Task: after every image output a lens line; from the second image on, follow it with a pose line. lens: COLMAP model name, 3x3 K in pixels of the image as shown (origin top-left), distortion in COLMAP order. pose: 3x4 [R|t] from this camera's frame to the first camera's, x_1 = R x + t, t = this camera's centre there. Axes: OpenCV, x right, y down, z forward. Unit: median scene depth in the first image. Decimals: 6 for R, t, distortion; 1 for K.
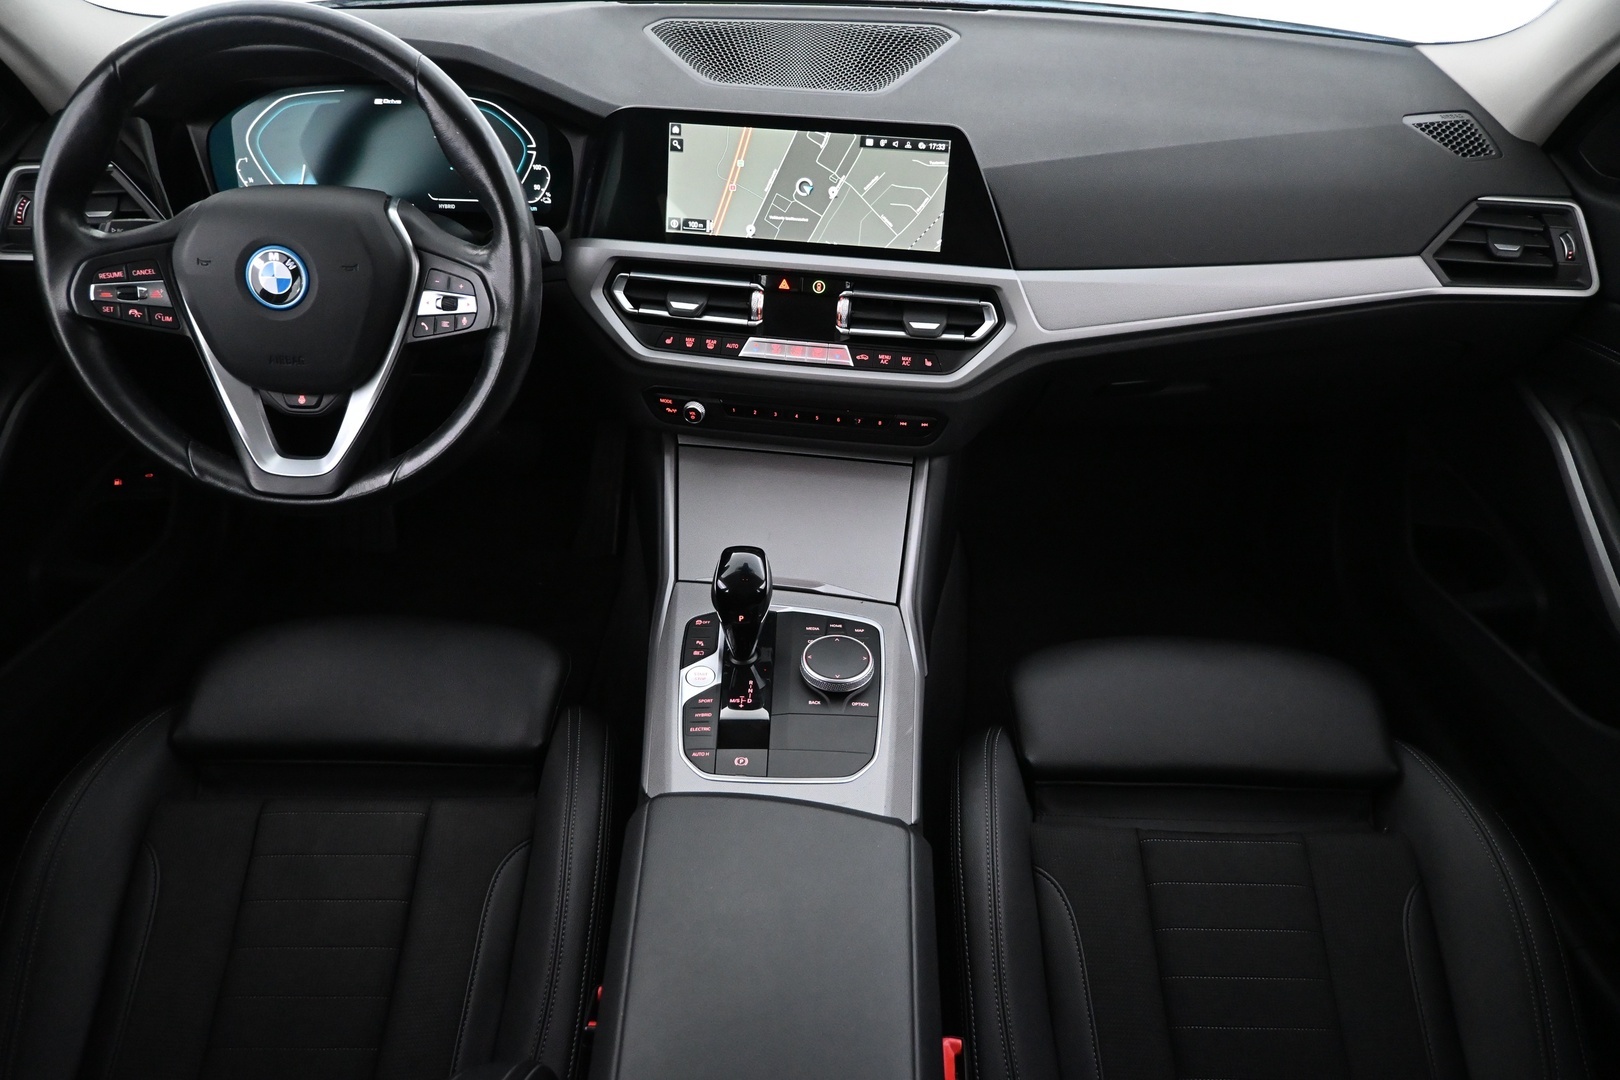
lens RADIAL K [[1101.0, 0, 814.2], [0, 1101.0, 544.9], [0, 0, 1]] dist [-0.004980, 0.000857]
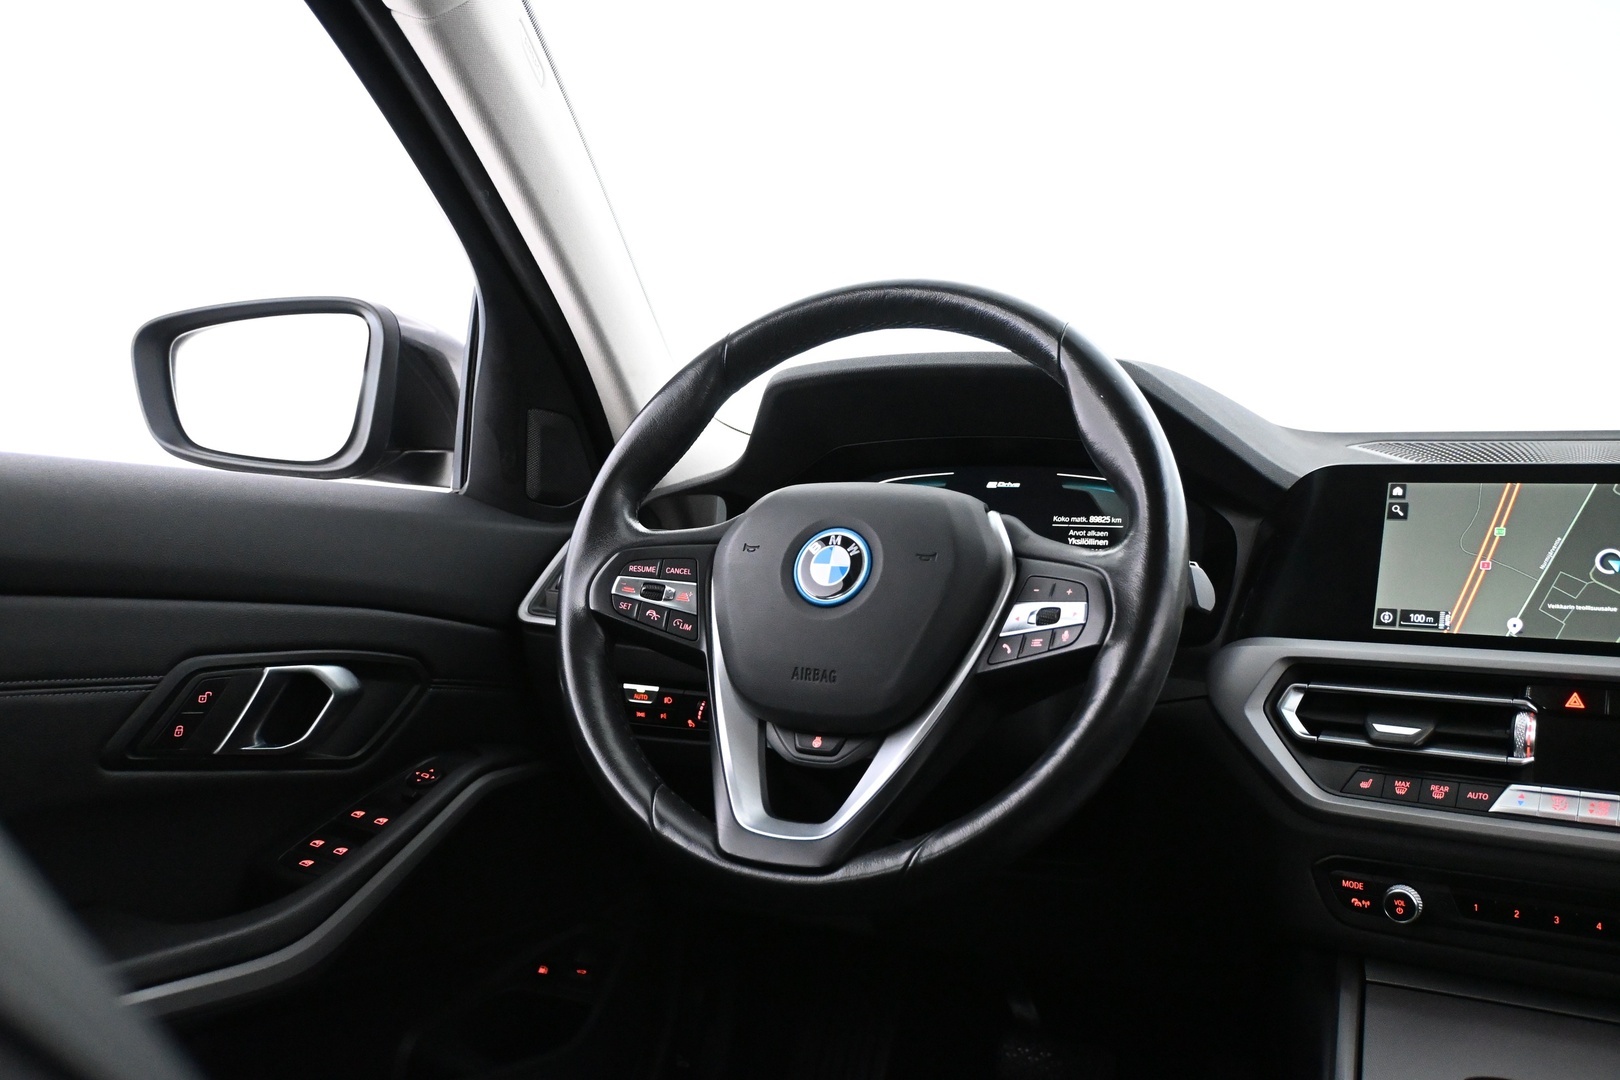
lens RADIAL K [[1501.3, 0, 811.2], [0, 1501.3, 527.4], [0, 0, 1]] dist [-0.003935, 0.000000]
pose [[0.901910, 0.001803, -0.431921, -0.050763], [-0.256101, 0.807478, -0.531404, 0.235233], [0.347809, 0.589894, 0.728734, 0.196971]]
